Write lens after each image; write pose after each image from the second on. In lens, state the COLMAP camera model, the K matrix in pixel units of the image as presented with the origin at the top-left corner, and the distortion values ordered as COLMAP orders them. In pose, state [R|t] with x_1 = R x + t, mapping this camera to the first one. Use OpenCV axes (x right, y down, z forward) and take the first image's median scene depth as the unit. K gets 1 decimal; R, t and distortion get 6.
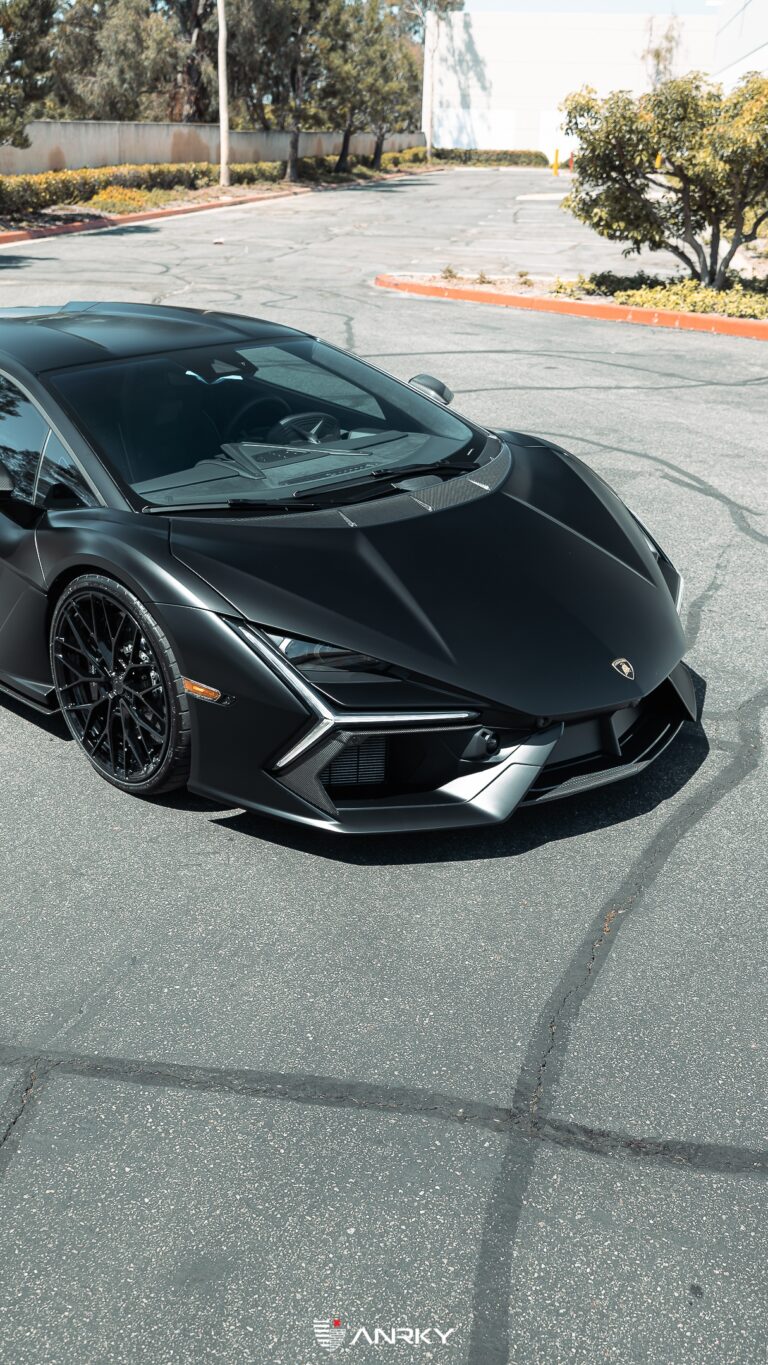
lens RADIAL K [[1295.8, 0, 366.6], [0, 1295.8, 687.1], [0, 0, 1]] dist [0.003600, 0.000000]
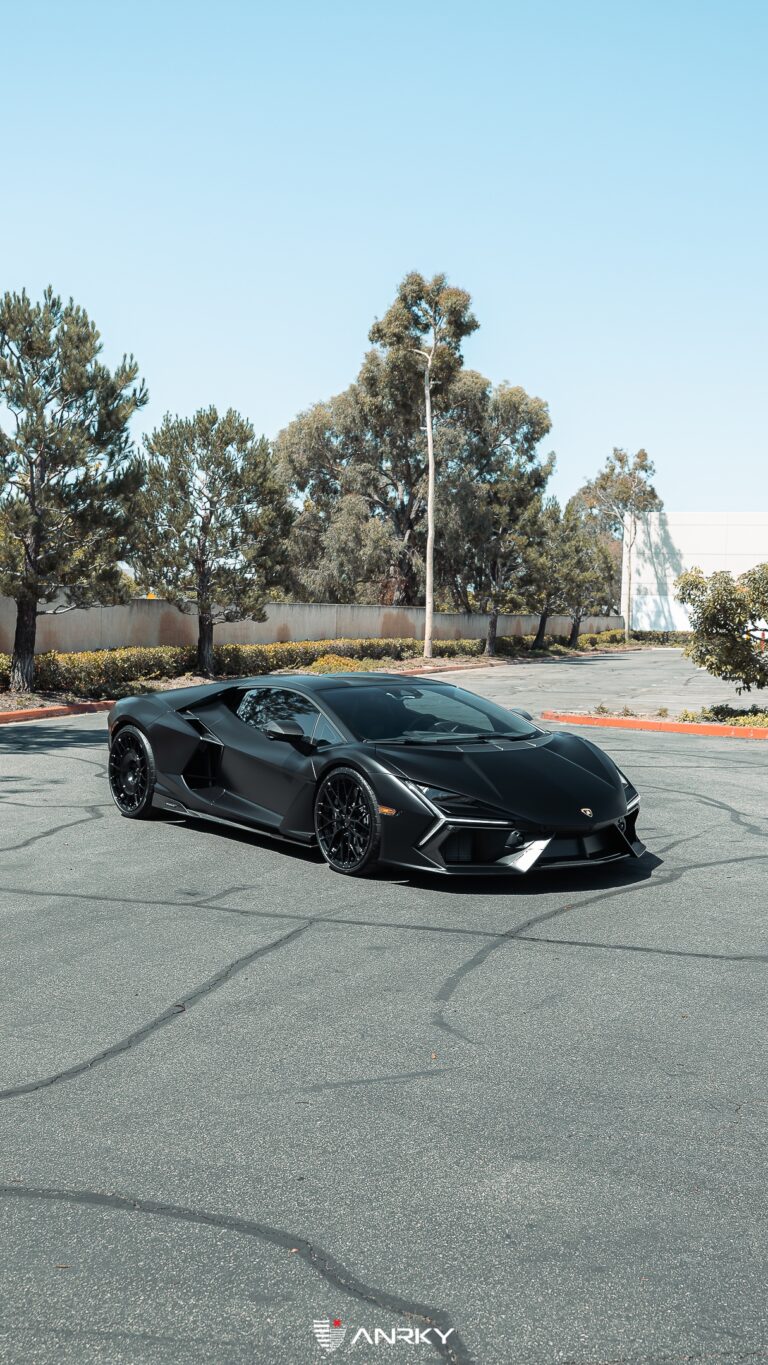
lens RADIAL K [[1399.4, 0, 392.6], [0, 1399.4, 738.7], [0, 0, 1]] dist [-0.002214, 0.000000]
pose [[0.991602, 0.007480, -0.129110, 0.015962], [-0.047706, 0.949078, -0.311409, 0.053171], [0.120207, 0.314953, 0.941464, -0.108173]]
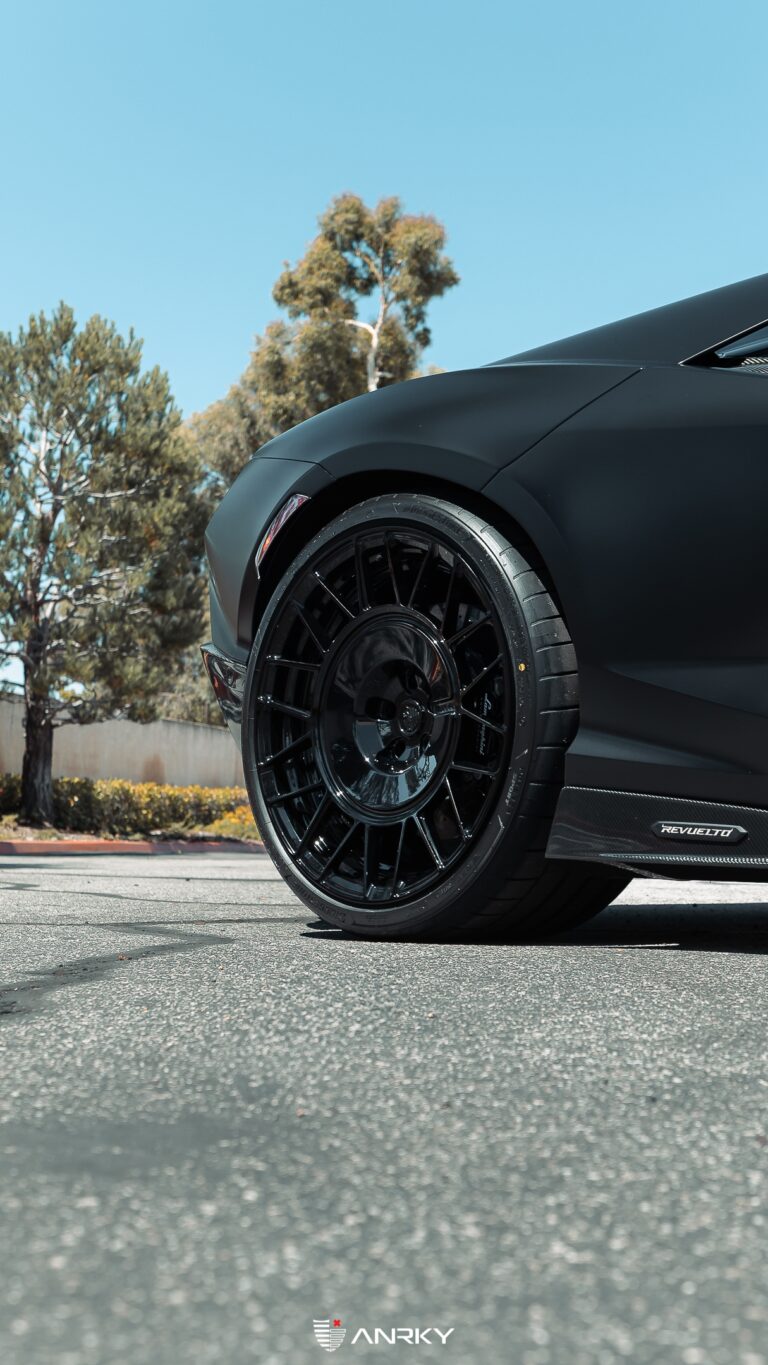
lens RADIAL K [[2090.5, 0, 390.8], [0, 2090.5, 676.3], [0, 0, 1]] dist [-0.045057, 0.000000]
pose [[0.999075, -0.012463, -0.041166, -0.062946], [-0.007916, 0.887466, -0.460806, 0.015712], [0.042276, 0.460706, 0.886546, 0.062502]]
